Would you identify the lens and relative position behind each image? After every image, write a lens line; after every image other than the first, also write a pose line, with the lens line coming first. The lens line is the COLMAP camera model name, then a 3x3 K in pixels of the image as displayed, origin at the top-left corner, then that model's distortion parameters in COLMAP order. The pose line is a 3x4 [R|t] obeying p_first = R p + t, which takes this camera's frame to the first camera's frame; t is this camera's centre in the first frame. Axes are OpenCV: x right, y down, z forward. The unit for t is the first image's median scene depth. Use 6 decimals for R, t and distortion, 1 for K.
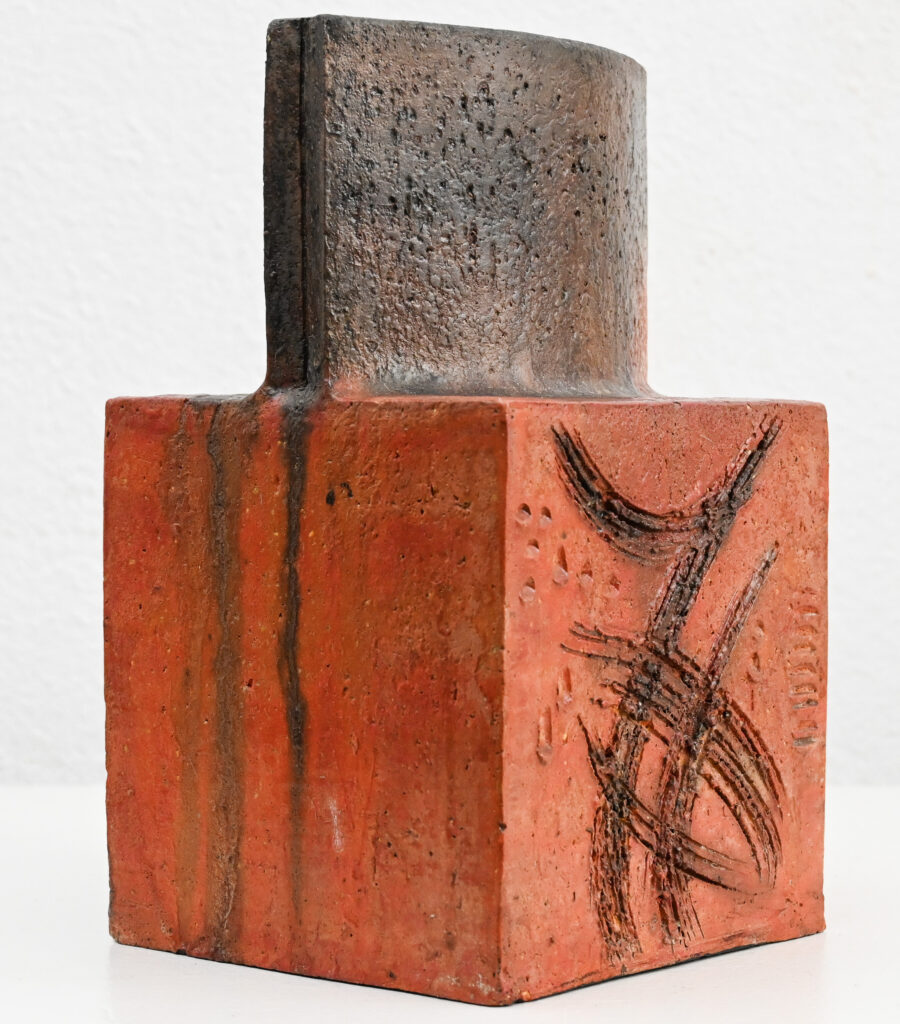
lens RADIAL K [[2688.7, 0, 366.7], [0, 2688.7, 512.9], [0, 0, 1]] dist [0.022353, -0.596687]
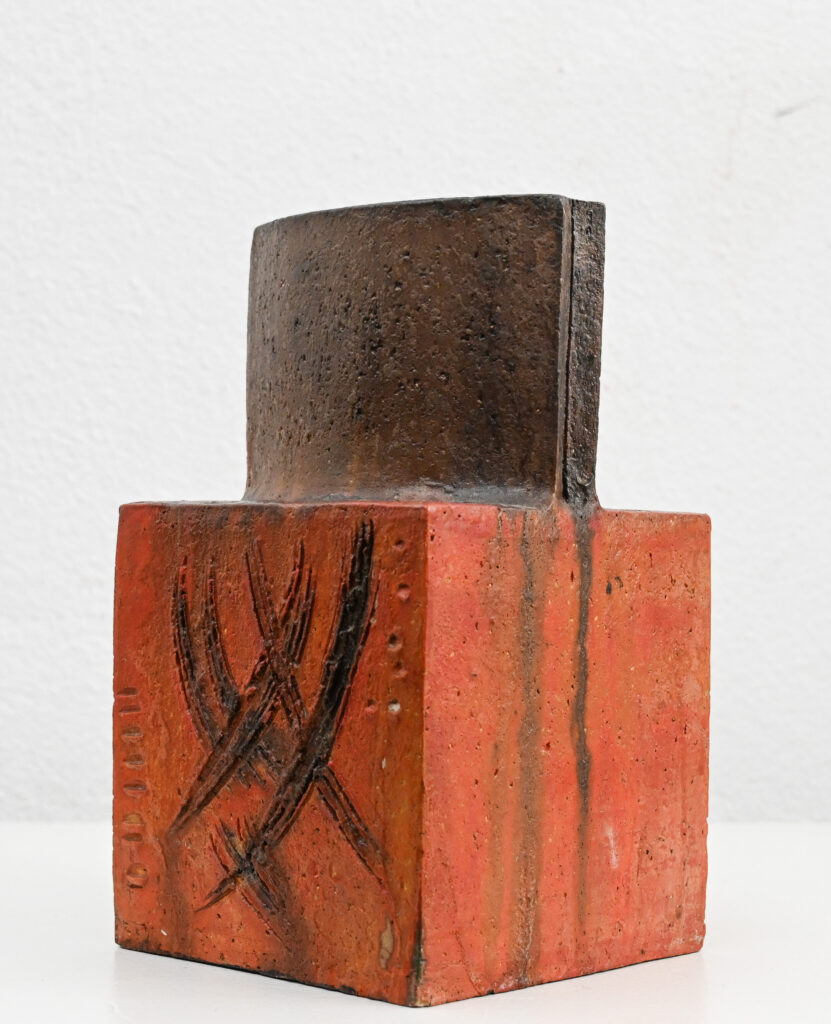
lens RADIAL K [[2350.3, 0, 415.5], [0, 2350.3, 512.0], [0, 0, 1]] dist [-0.063417, -0.174070]
pose [[0.056915, 0.009698, 0.998332, -1.104757], [0.021012, 0.999720, -0.010910, -0.031230], [-0.998158, 0.021598, 0.056696, 1.010084]]
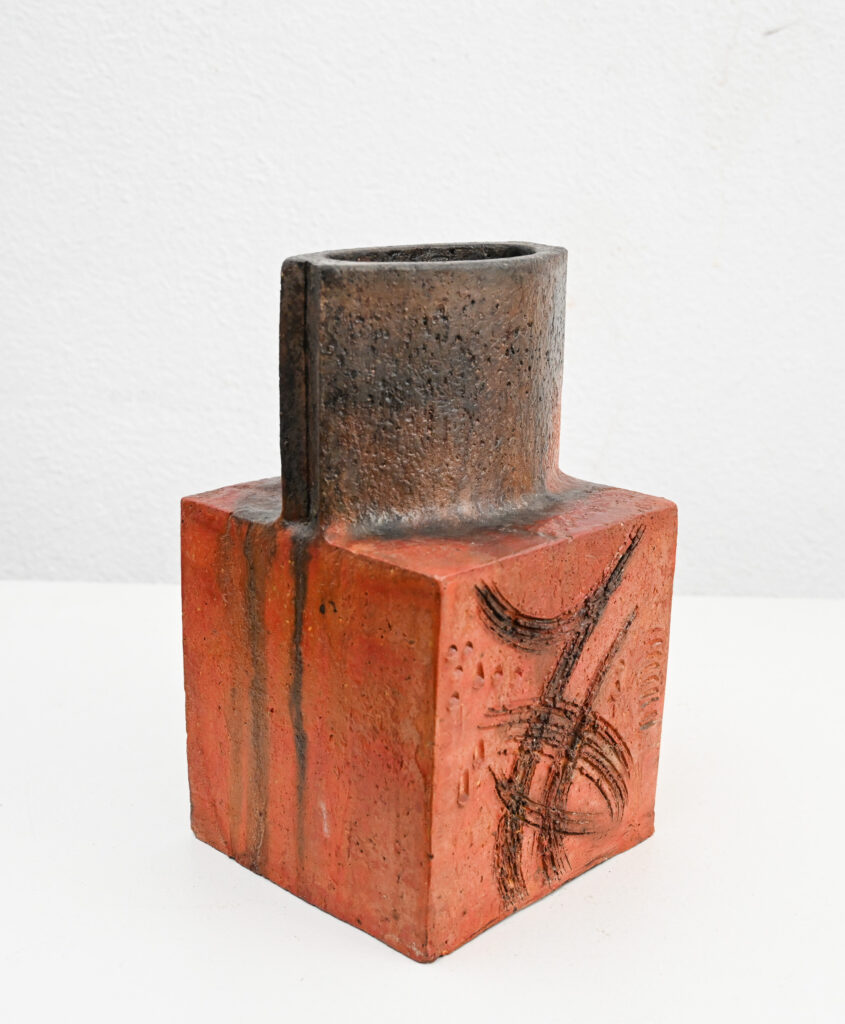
lens RADIAL K [[1327.0, 0, 422.5], [0, 1327.0, 512.0], [0, 0, 1]] dist [0.004114, 0.003984]
pose [[0.999362, 0.029067, -0.020770, 0.051993], [-0.023458, 0.972398, 0.232145, -0.217025], [0.026944, -0.231509, 0.972460, 0.321831]]
